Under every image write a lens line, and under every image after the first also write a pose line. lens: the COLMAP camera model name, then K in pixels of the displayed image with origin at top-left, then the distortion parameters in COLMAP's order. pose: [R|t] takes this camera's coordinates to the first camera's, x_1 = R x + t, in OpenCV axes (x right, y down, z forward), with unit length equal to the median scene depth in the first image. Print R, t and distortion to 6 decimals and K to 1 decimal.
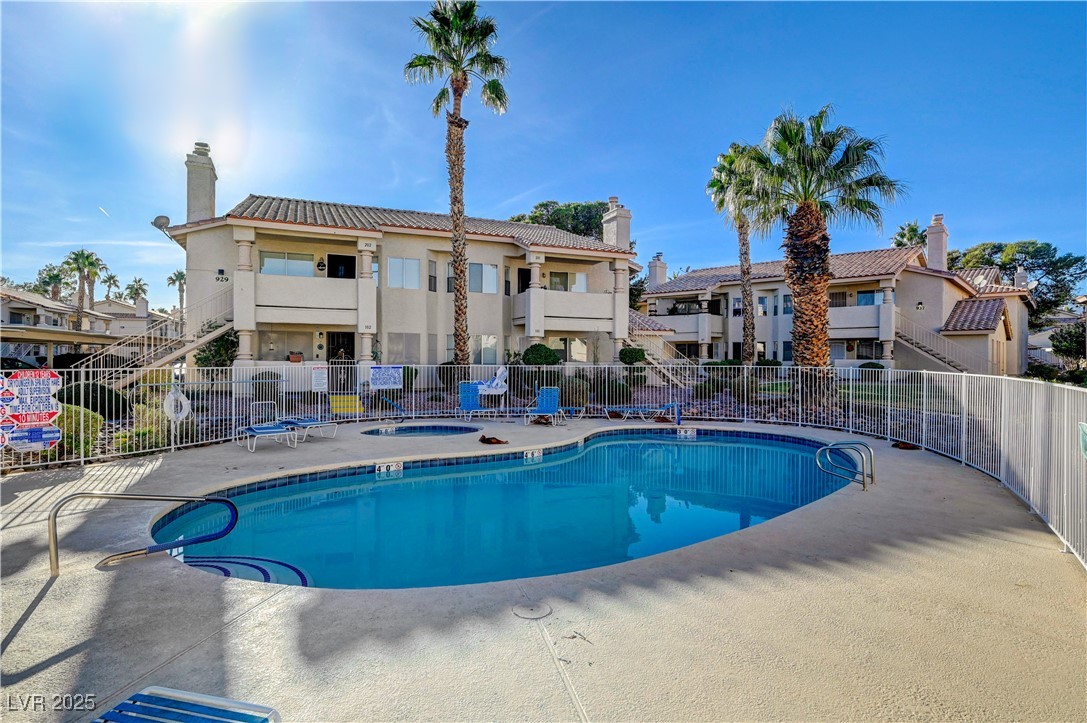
lens RADIAL K [[577.7, 0, 543.5], [0, 577.7, 361.5], [0, 0, 1]] dist [0.001400, 0.000397]
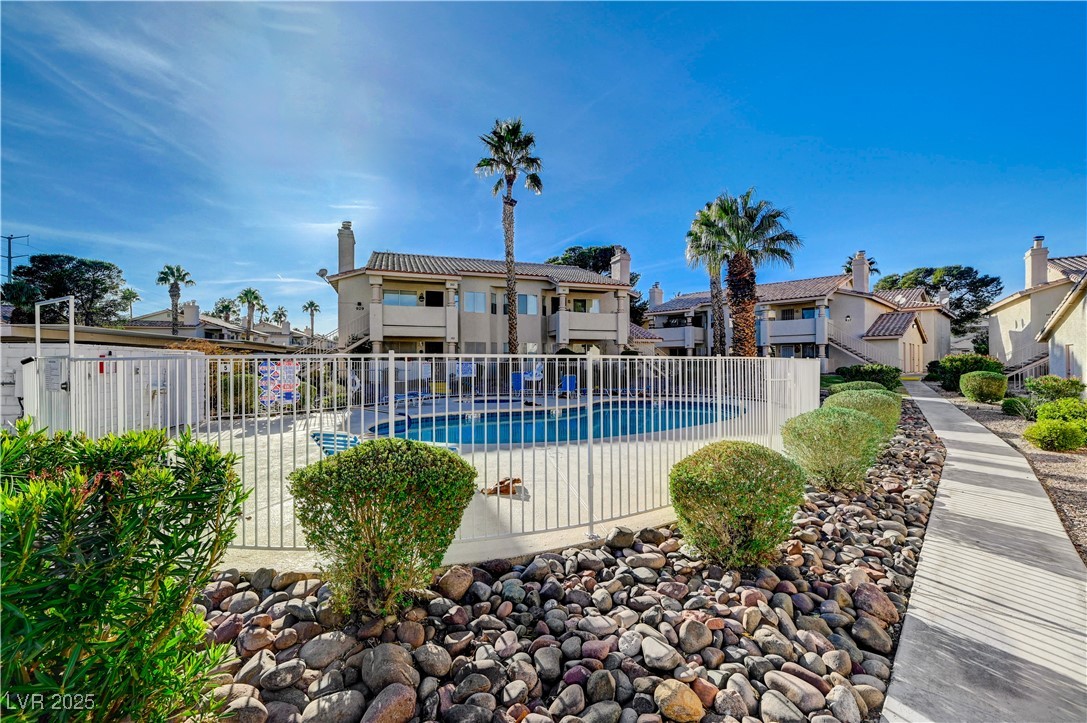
lens RADIAL K [[450.0, 0, 543.5], [0, 450.0, 361.5], [0, 0, 1]] dist [0.000190, -0.000140]
pose [[0.997136, -0.008124, -0.075187, 0.021372], [0.007450, 0.999930, -0.009238, 0.012473], [0.075257, 0.008652, 0.997127, -0.142496]]
